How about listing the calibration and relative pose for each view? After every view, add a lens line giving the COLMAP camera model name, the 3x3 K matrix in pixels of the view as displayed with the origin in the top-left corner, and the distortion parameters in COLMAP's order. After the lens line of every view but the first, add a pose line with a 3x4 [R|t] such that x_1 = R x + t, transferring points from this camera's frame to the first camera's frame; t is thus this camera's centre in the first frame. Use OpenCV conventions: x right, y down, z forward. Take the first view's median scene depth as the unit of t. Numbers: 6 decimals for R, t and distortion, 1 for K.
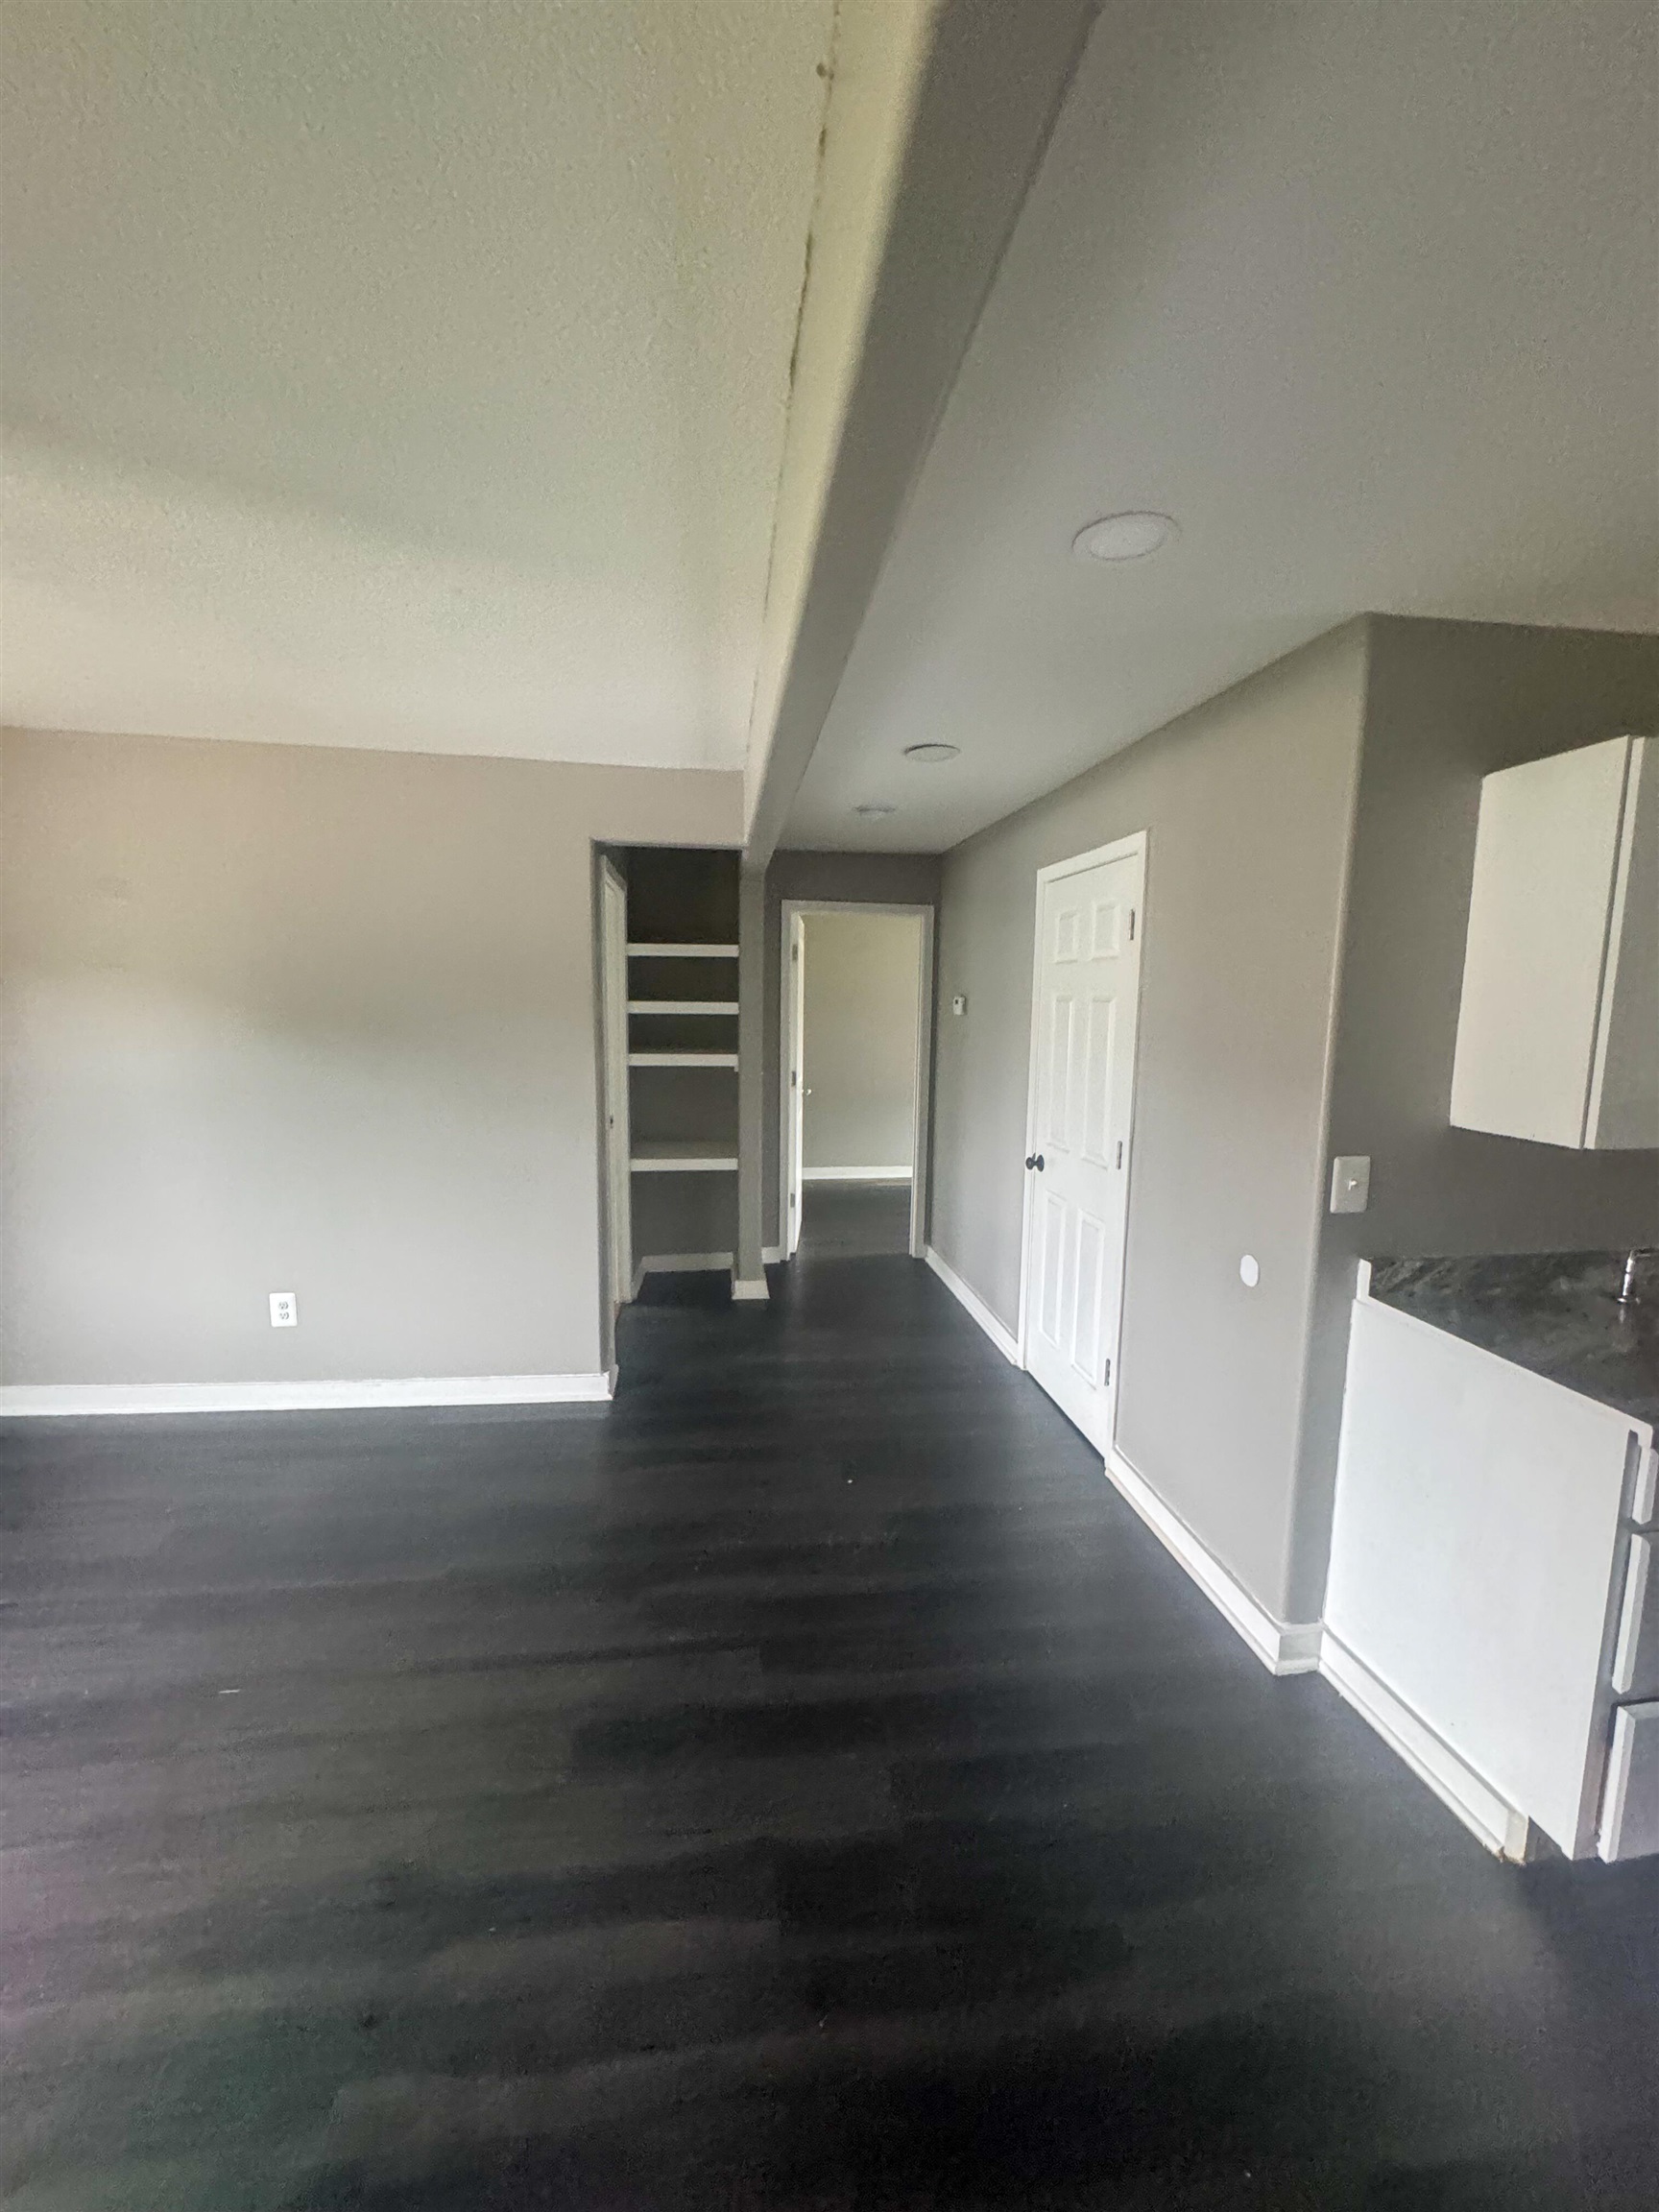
lens RADIAL K [[881.7, 0, 831.9], [0, 881.7, 1108.9], [0, 0, 1]] dist [-0.002272, 0.000124]
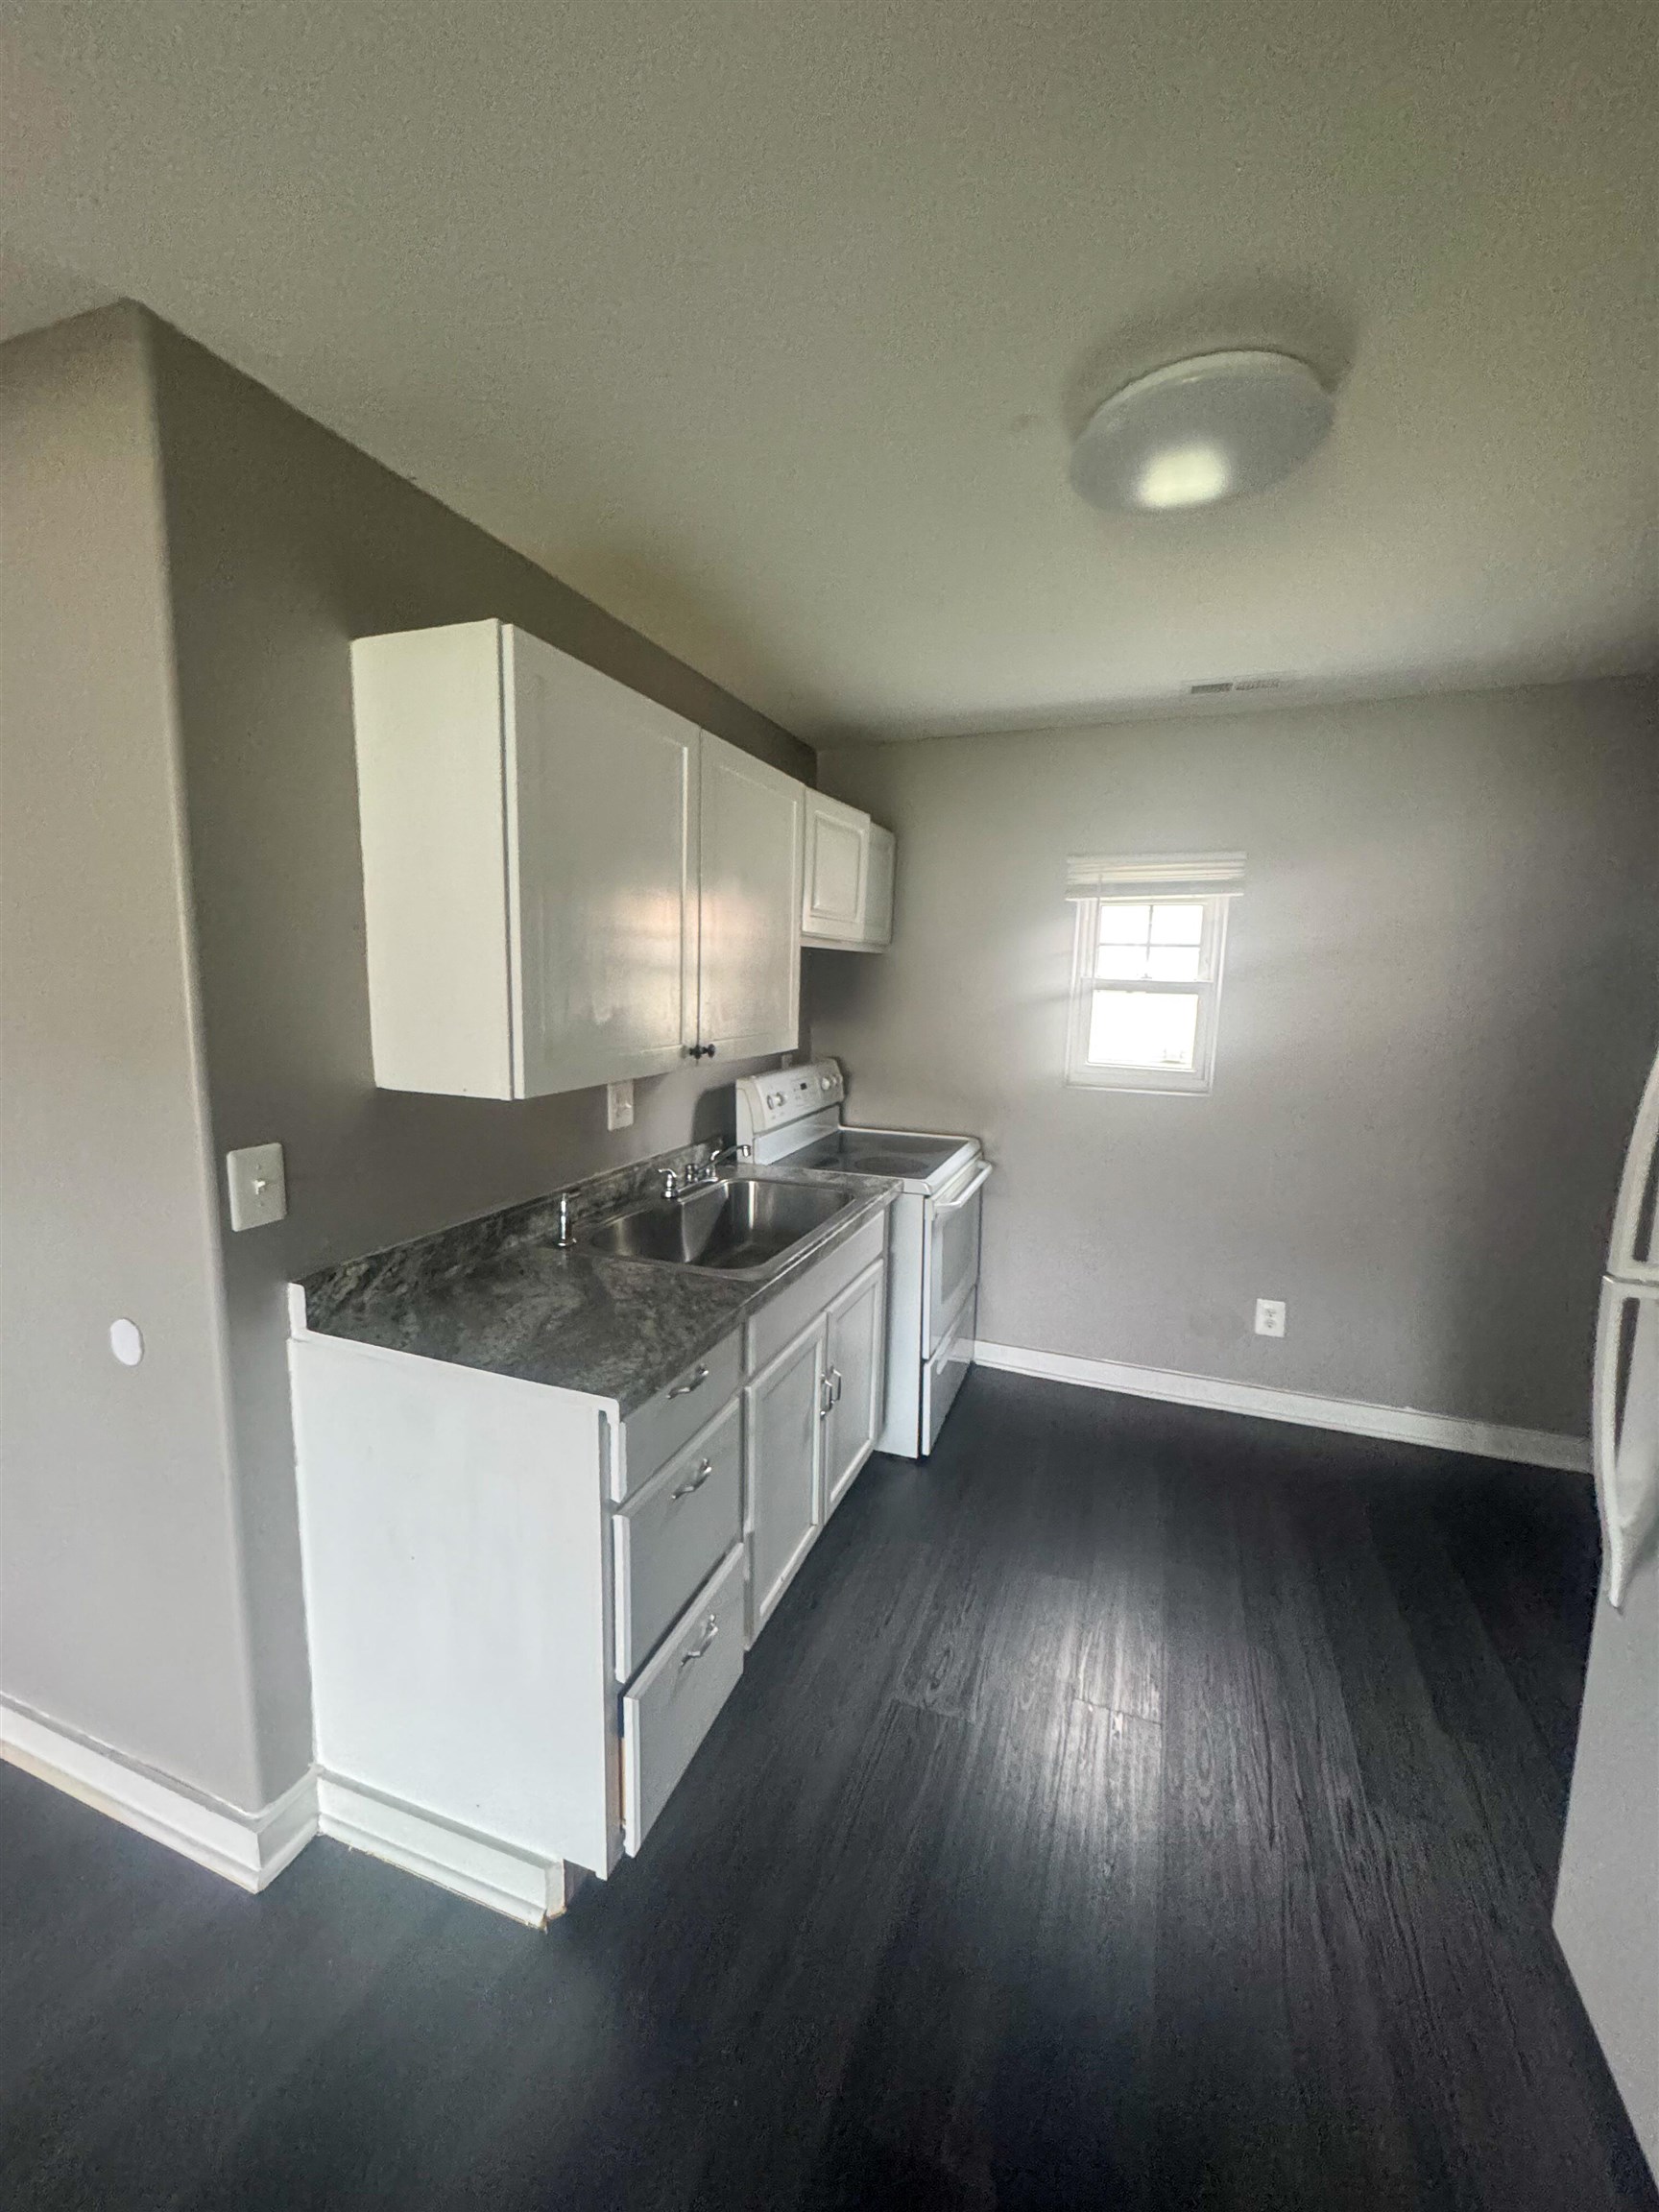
lens RADIAL K [[881.7, 0, 829.6], [0, 881.7, 1102.3], [0, 0, 1]] dist [-0.002272, 0.000124]
pose [[0.480091, -0.125367, 0.868214, 0.201549], [0.093699, 0.991402, 0.091342, -0.002712], [-0.872200, 0.037498, 0.487710, 0.248494]]
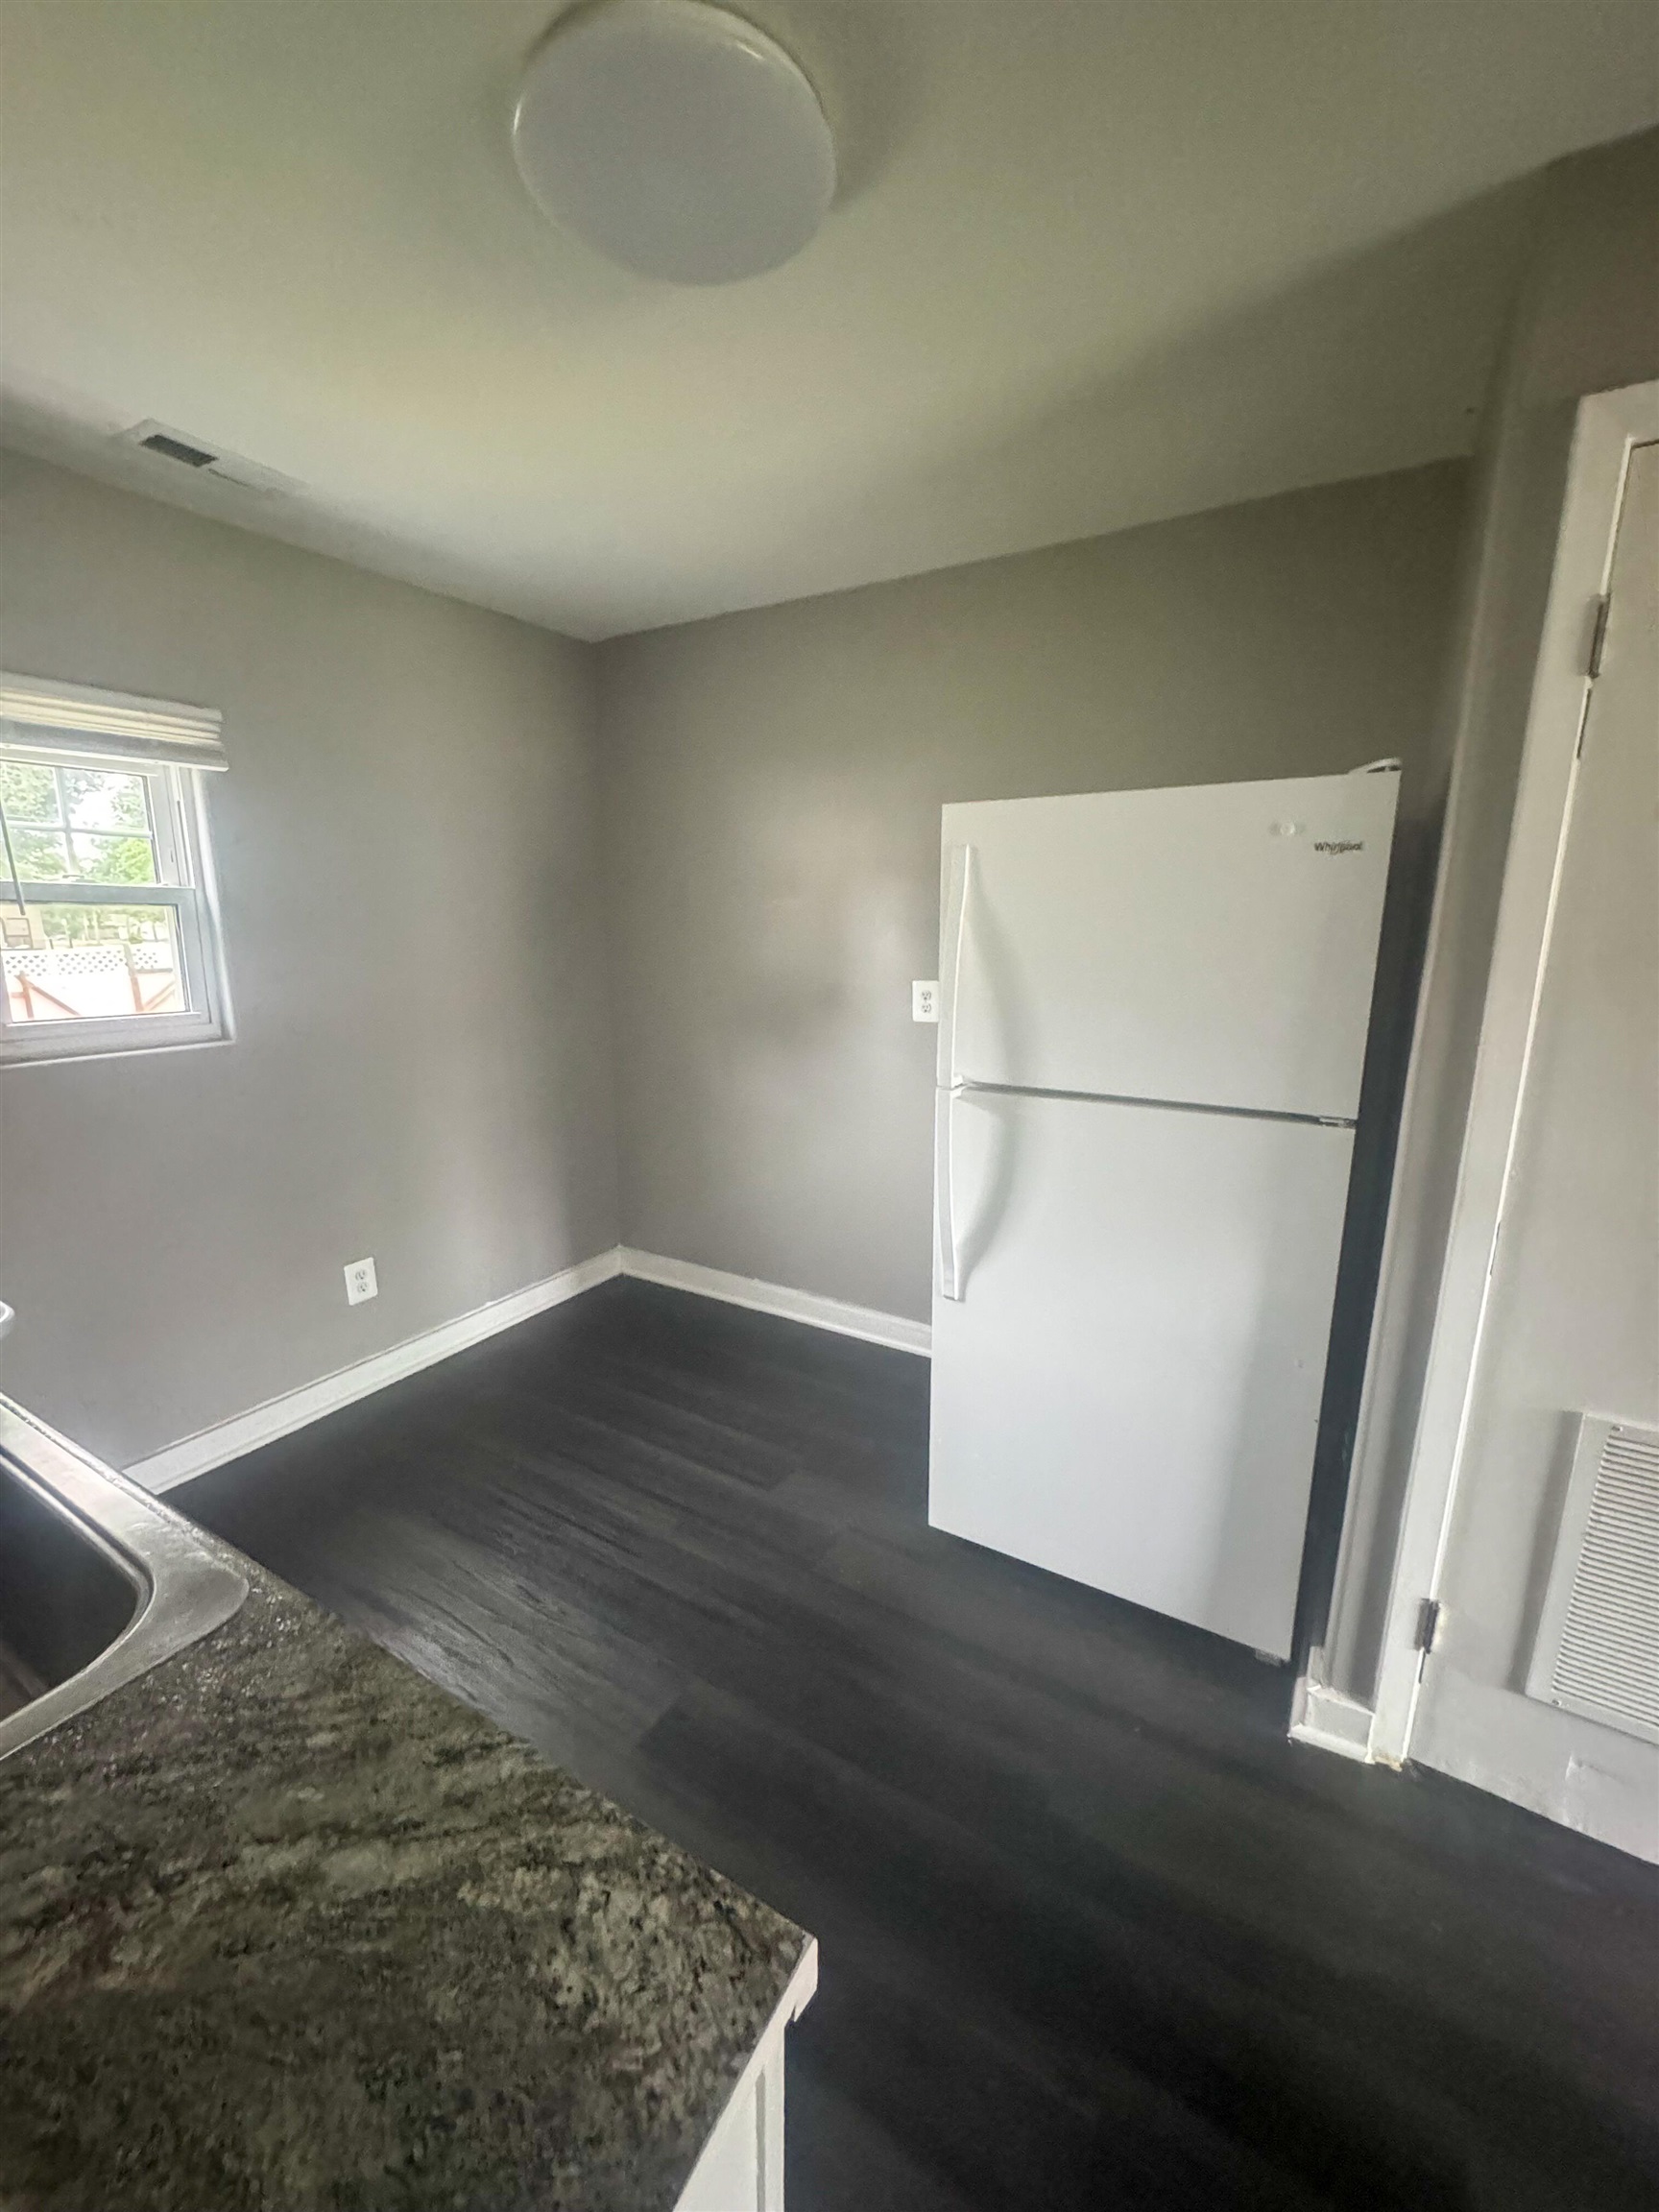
lens RADIAL K [[881.7, 0, 823.1], [0, 881.7, 1105.8], [0, 0, 1]] dist [-0.002272, 0.000124]
pose [[-0.782843, -0.147091, 0.604583, 0.527047], [0.063598, 0.947652, 0.312907, -0.044983], [-0.618960, 0.283407, -0.732508, 0.801014]]
